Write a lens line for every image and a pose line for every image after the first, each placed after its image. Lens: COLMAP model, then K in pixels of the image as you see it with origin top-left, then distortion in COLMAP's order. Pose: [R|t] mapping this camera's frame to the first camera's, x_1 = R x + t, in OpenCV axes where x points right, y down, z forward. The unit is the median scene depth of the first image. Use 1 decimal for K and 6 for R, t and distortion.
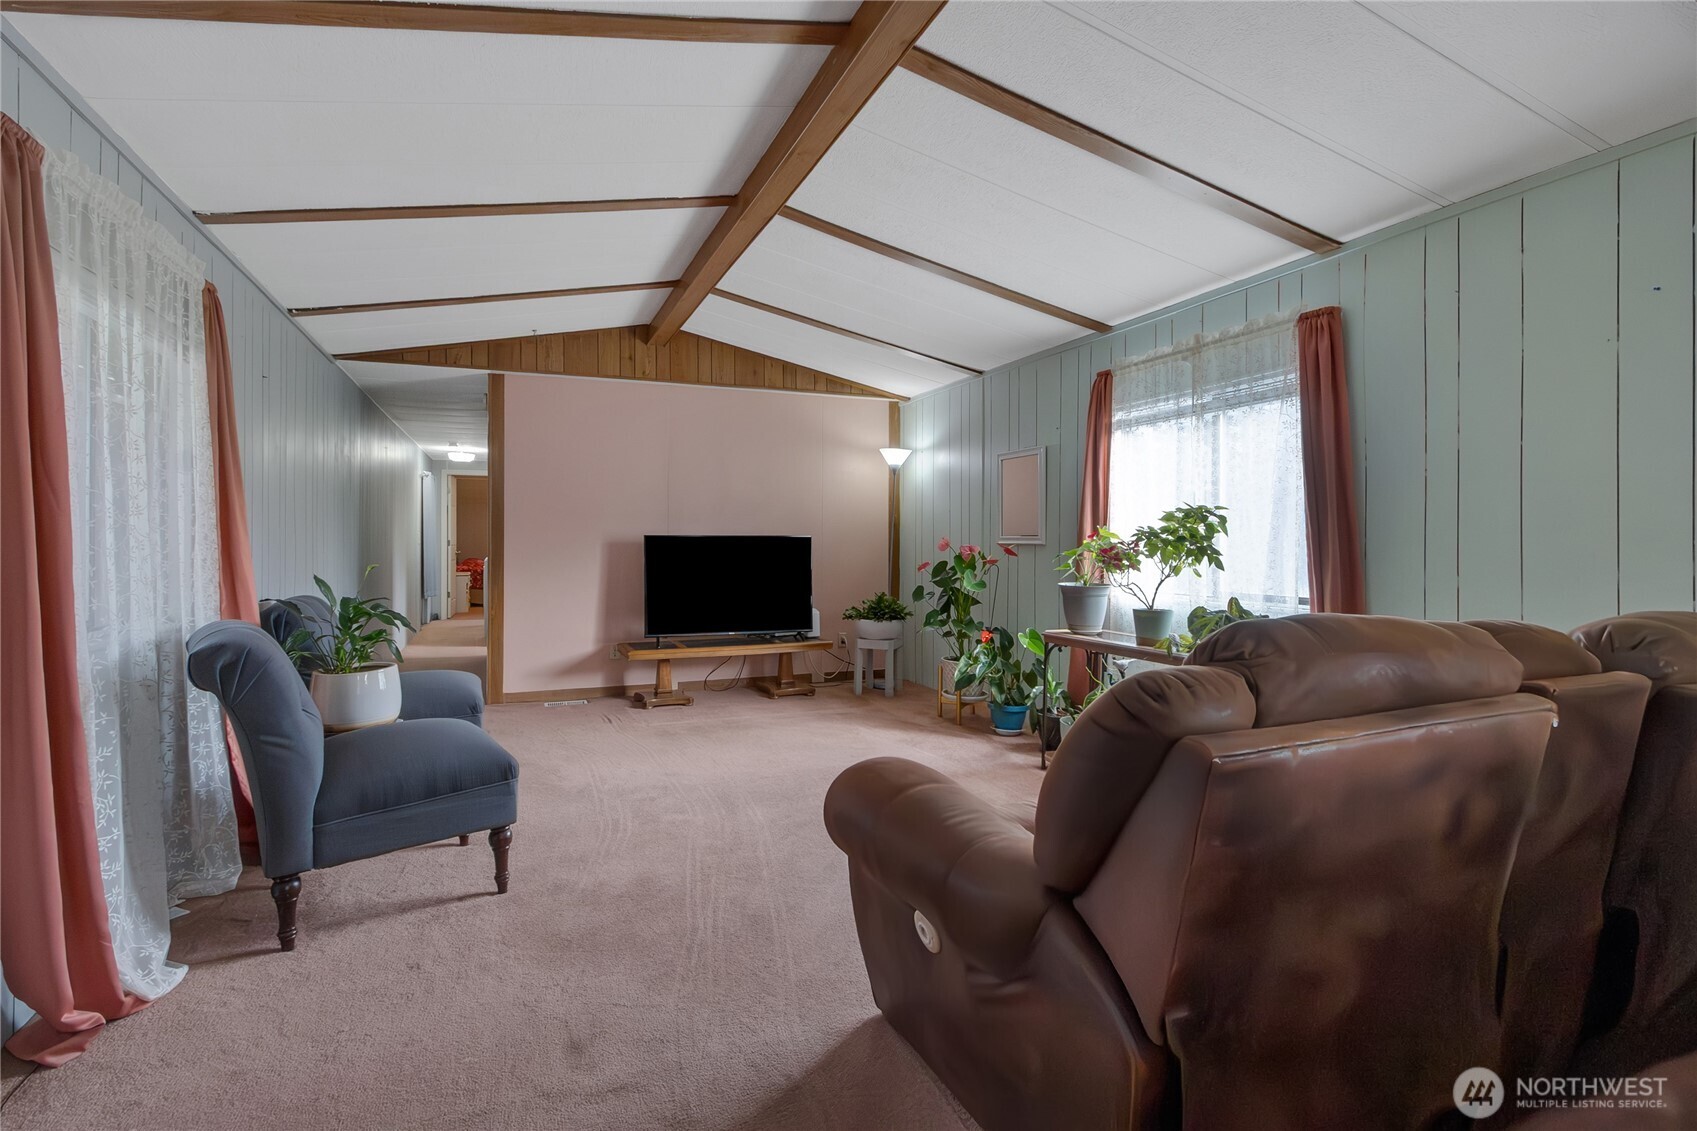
lens RADIAL K [[812.4, 0, 838.9], [0, 812.4, 533.4], [0, 0, 1]] dist [0.009257, -0.003110]
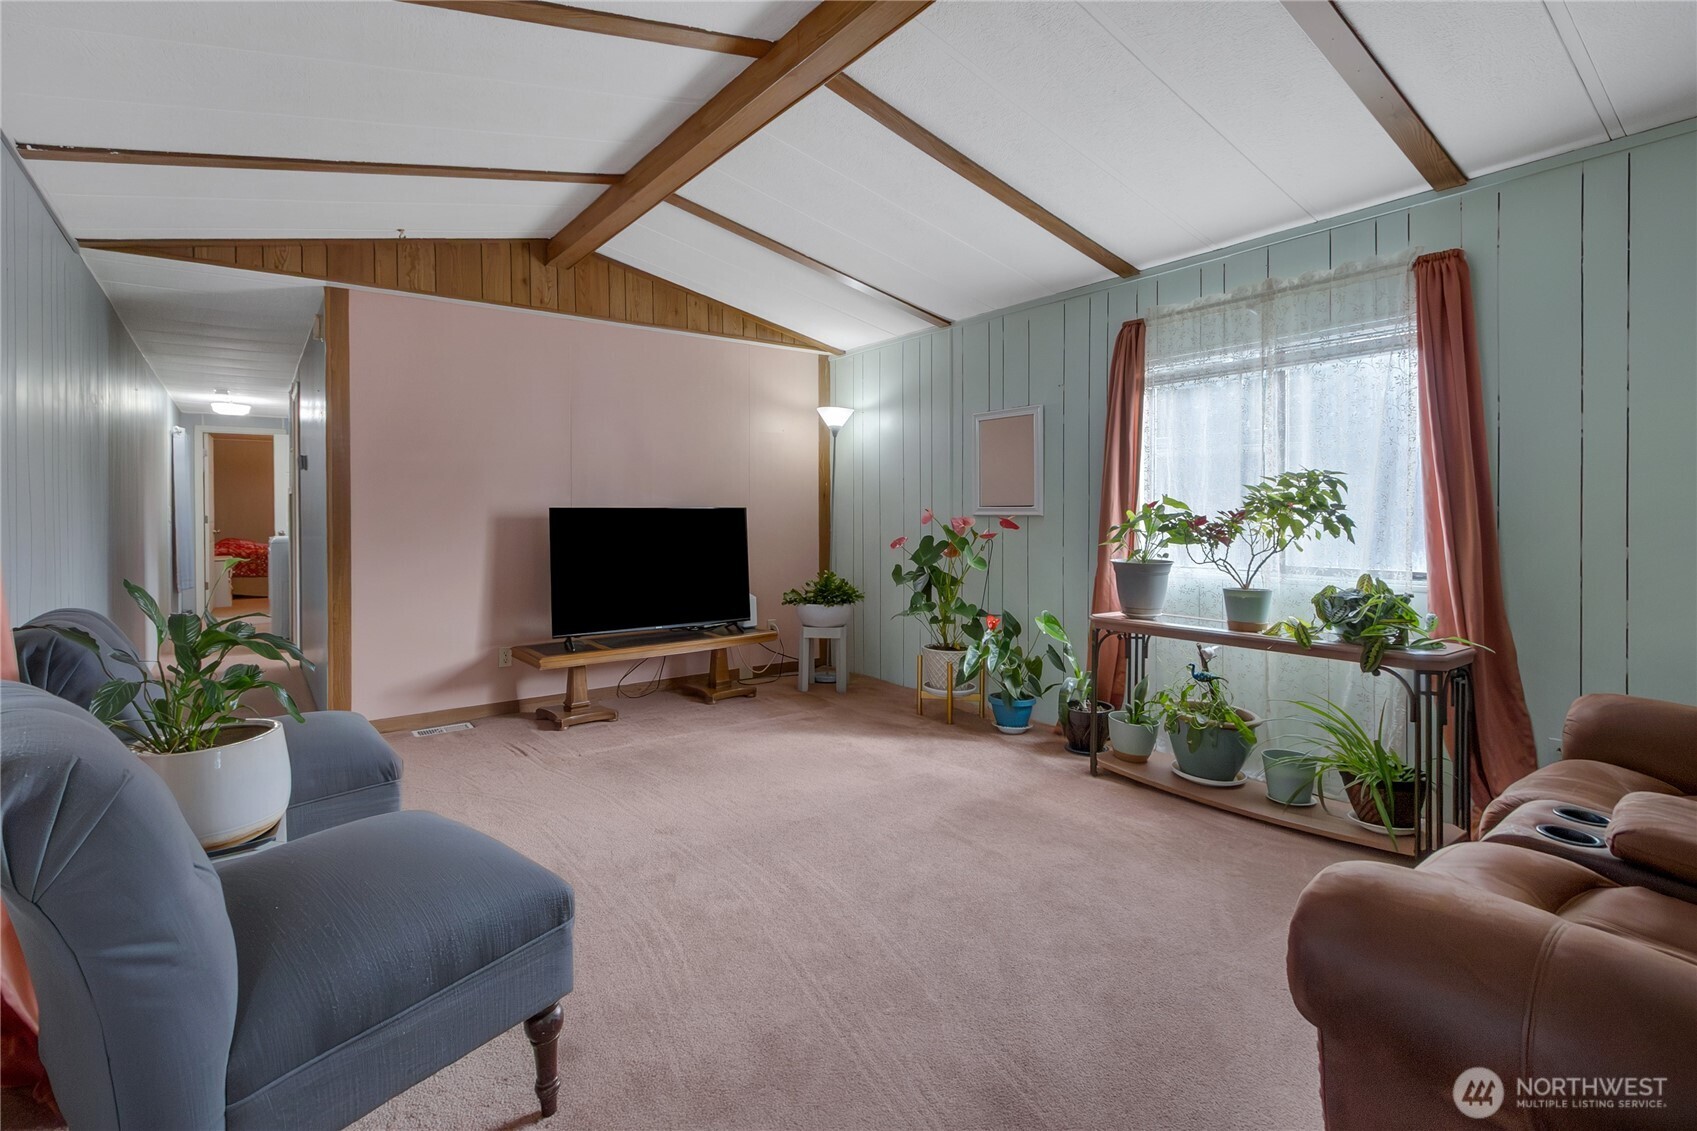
lens RADIAL K [[812.4, 0, 851.5], [0, 812.4, 512.4], [0, 0, 1]] dist [0.009257, -0.003110]
pose [[0.967666, -0.006129, 0.252162, -0.166821], [0.004094, 0.999955, 0.008598, 0.001334], [-0.252203, -0.007287, 0.967647, 0.180941]]
